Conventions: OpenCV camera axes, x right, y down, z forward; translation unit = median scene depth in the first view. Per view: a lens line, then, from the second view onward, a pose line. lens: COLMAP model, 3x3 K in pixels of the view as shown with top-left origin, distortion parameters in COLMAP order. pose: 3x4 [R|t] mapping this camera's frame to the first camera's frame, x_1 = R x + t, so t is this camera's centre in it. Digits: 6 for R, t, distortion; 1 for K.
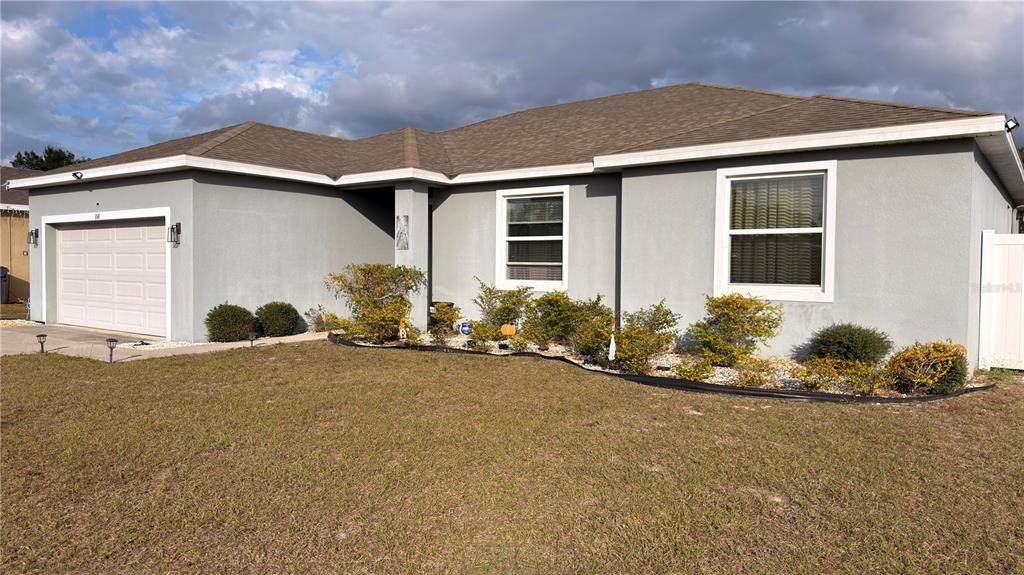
lens RADIAL K [[726.9, 0, 512.0], [0, 726.9, 287.5], [0, 0, 1]] dist [0.110837, -0.152650]
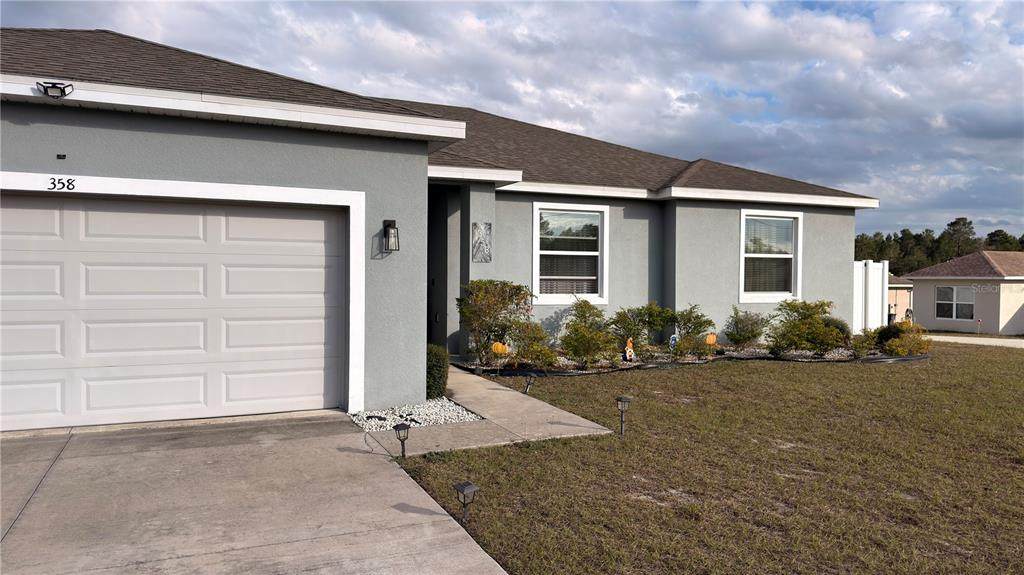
lens RADIAL K [[726.9, 0, 512.0], [0, 726.9, 287.5], [0, 0, 1]] dist [0.110837, -0.152650]
pose [[0.471212, -0.020917, 0.881772, -0.925768], [0.026793, 0.999597, 0.009393, -0.031961], [-0.881613, 0.019199, 0.471582, 0.601475]]
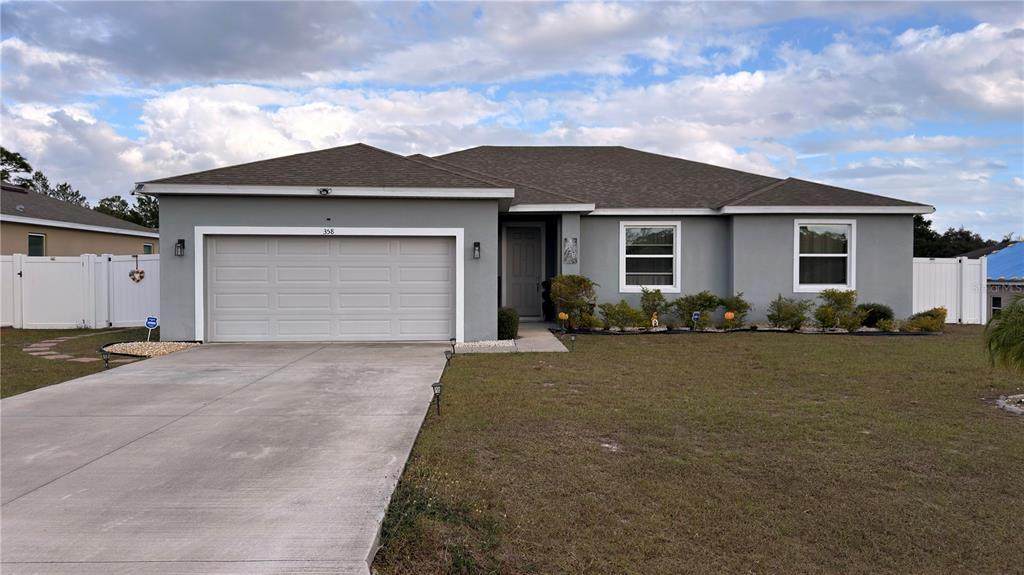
lens RADIAL K [[726.9, 0, 512.0], [0, 726.9, 287.5], [0, 0, 1]] dist [0.110837, -0.152650]
pose [[0.767590, -0.018719, 0.640668, -1.131460], [0.028143, 0.999594, -0.004512, -0.006890], [-0.640323, 0.021493, 0.767805, 0.061893]]
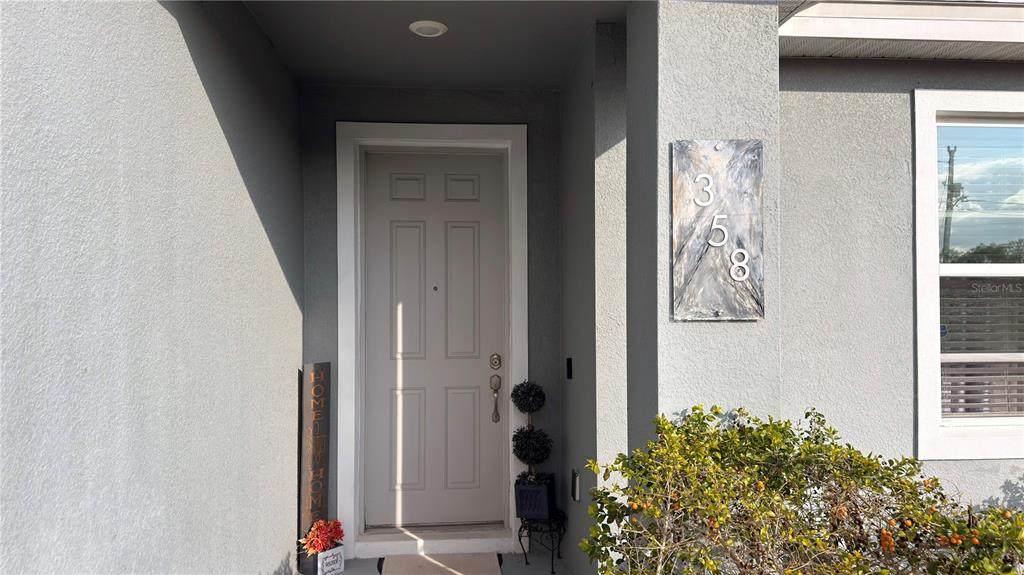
lens RADIAL K [[726.9, 0, 512.0], [0, 726.9, 287.5], [0, 0, 1]] dist [0.110837, -0.152650]
pose [[0.737635, -0.004513, 0.675184, -0.331589], [0.035138, 0.998879, -0.031711, -0.060232], [-0.674284, 0.047116, 0.736967, 0.944982]]
